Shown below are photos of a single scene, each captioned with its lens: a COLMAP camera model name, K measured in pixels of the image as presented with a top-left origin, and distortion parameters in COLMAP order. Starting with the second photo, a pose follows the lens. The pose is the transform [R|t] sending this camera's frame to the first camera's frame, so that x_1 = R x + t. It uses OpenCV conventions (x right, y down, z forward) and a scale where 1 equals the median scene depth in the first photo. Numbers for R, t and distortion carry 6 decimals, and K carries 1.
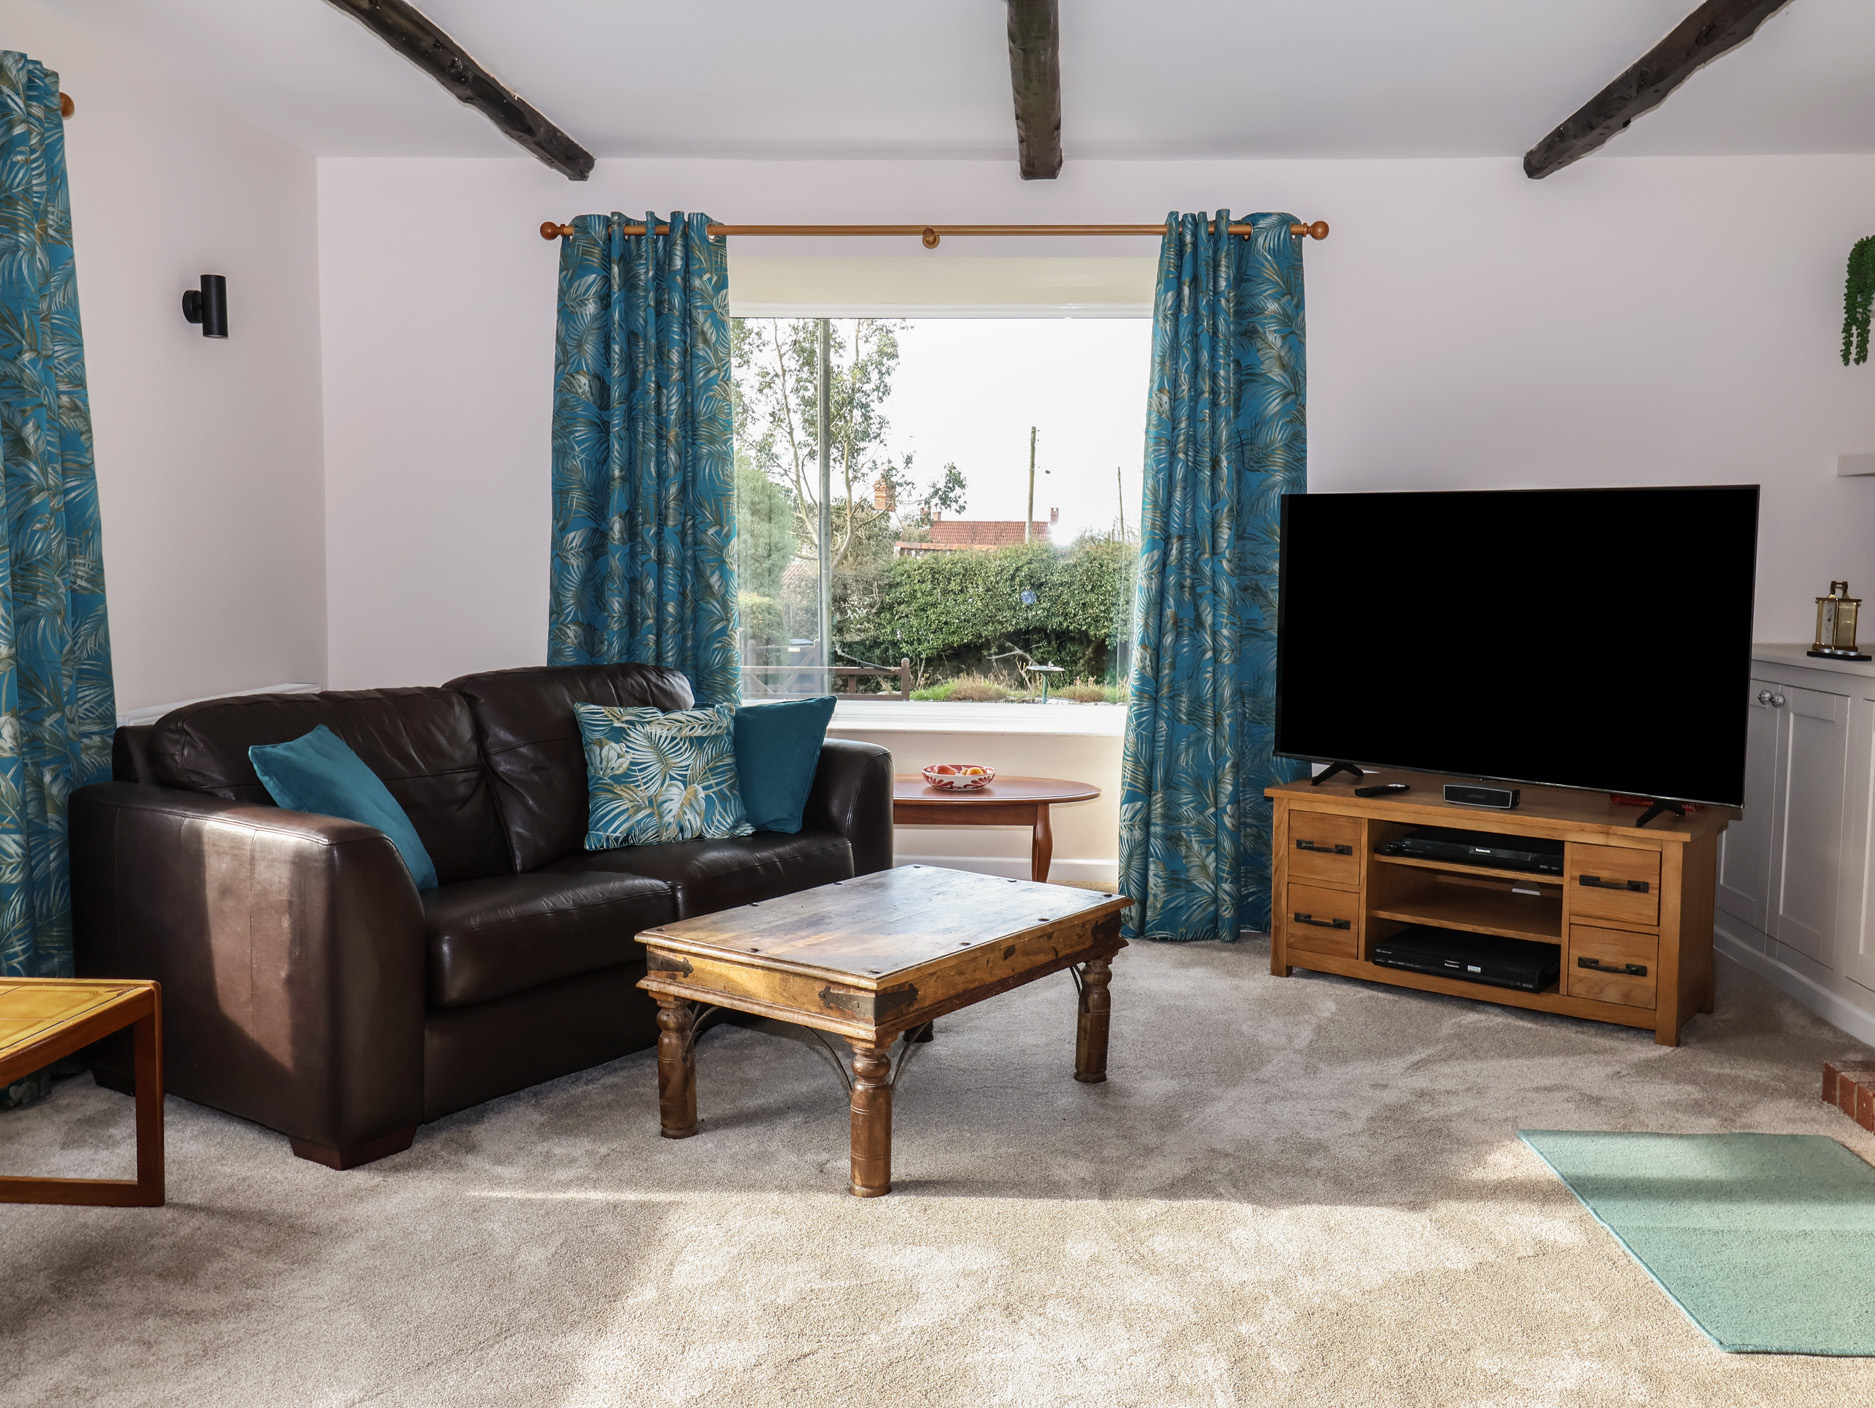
lens RADIAL K [[1692.7, 0, 960.4], [0, 1692.7, 647.5], [0, 0, 1]] dist [0.025827, -0.014834]
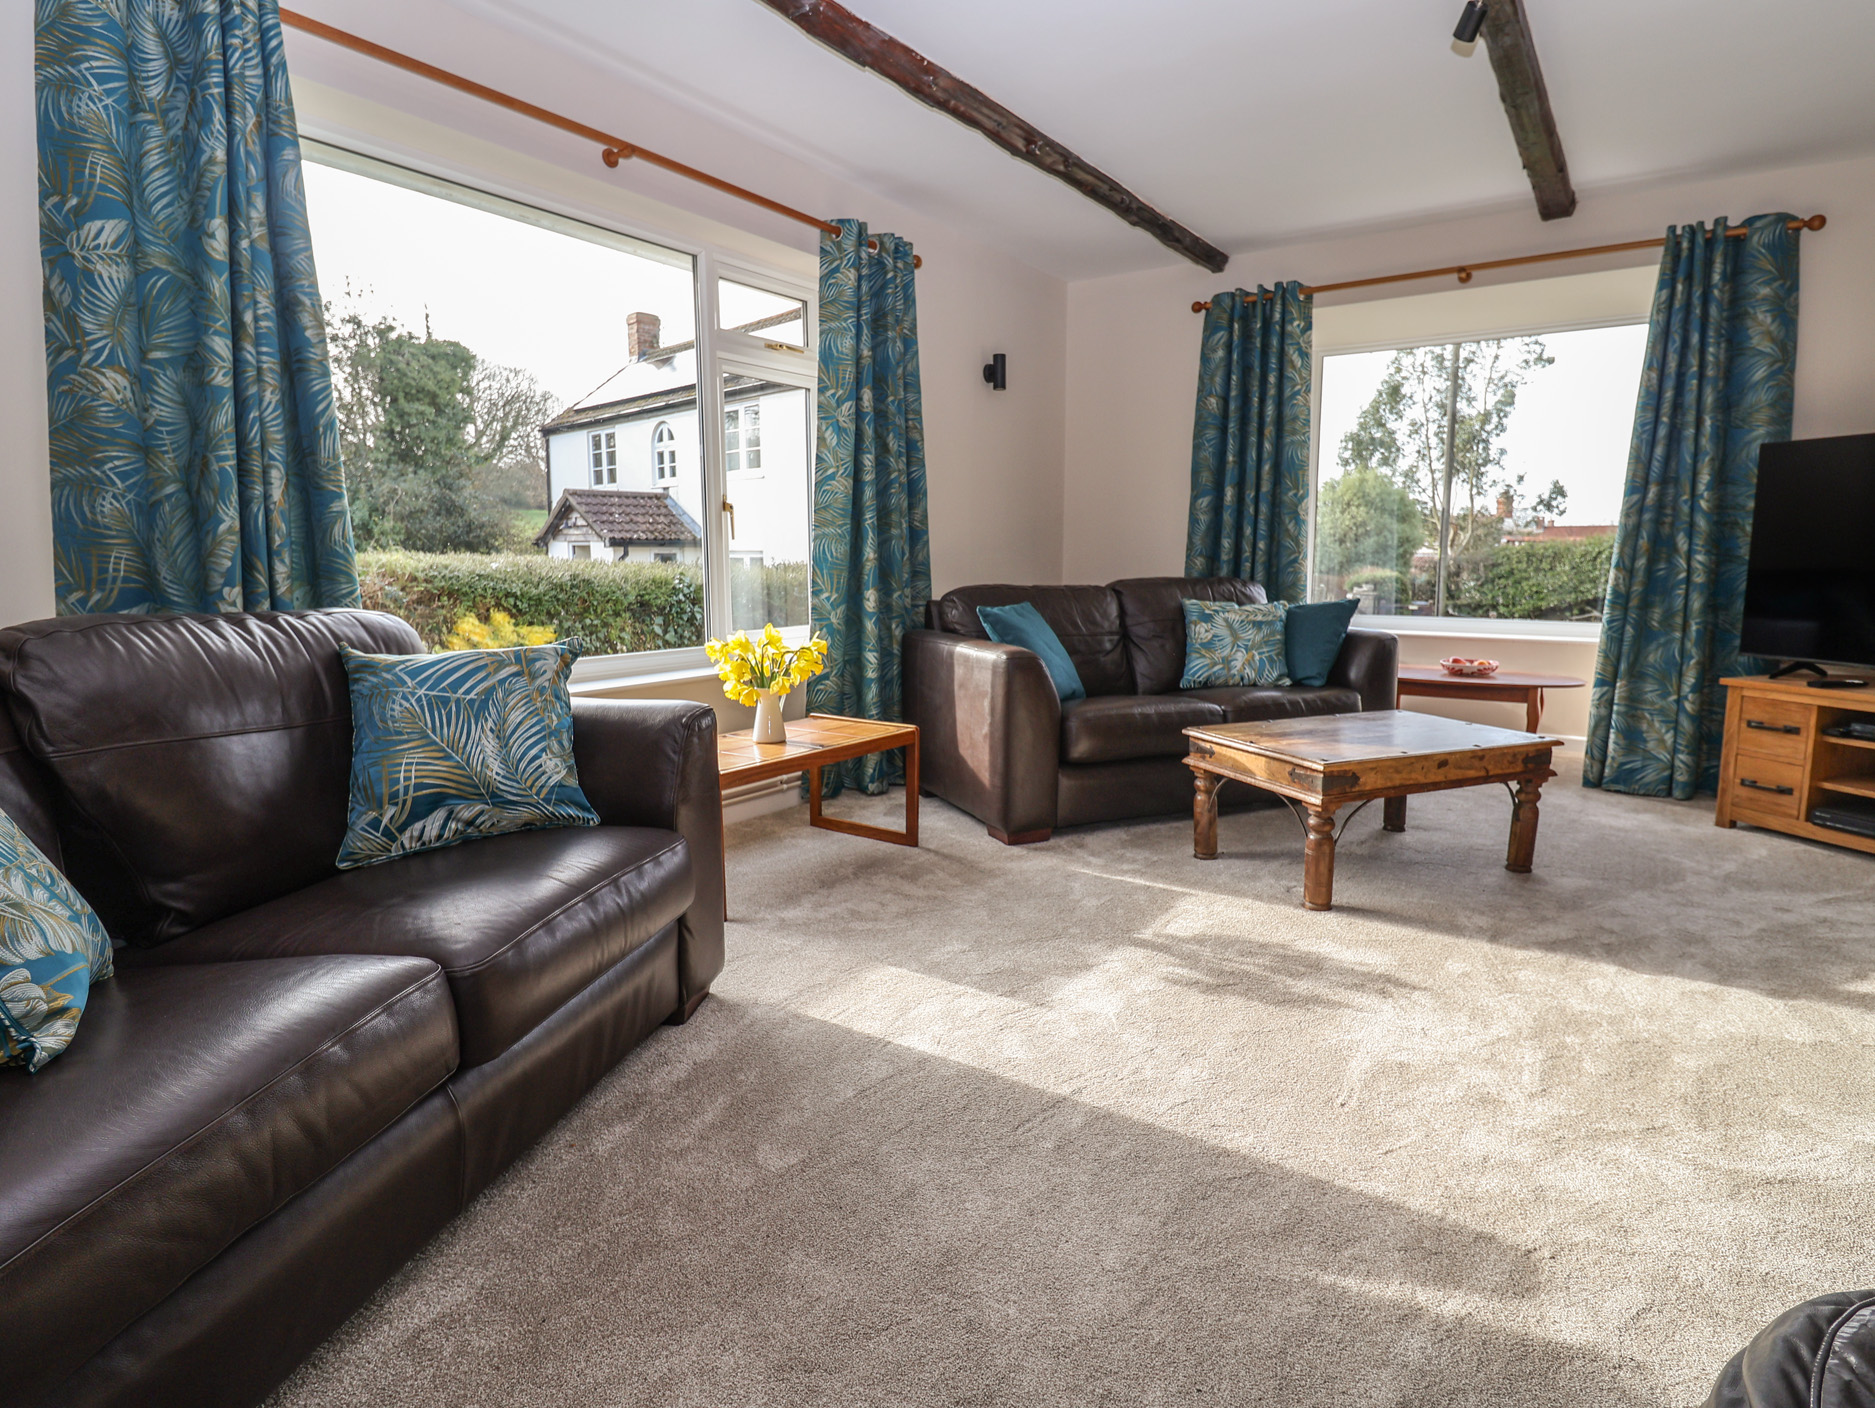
lens RADIAL K [[1039.5, 0, 944.4], [0, 1039.5, 674.7], [0, 0, 1]] dist [0.012792, -0.016777]
pose [[0.852457, 0.055102, -0.519885, 0.105280], [-0.026776, 0.997727, 0.061843, 0.055698], [0.522110, -0.038798, 0.851995, 0.049473]]
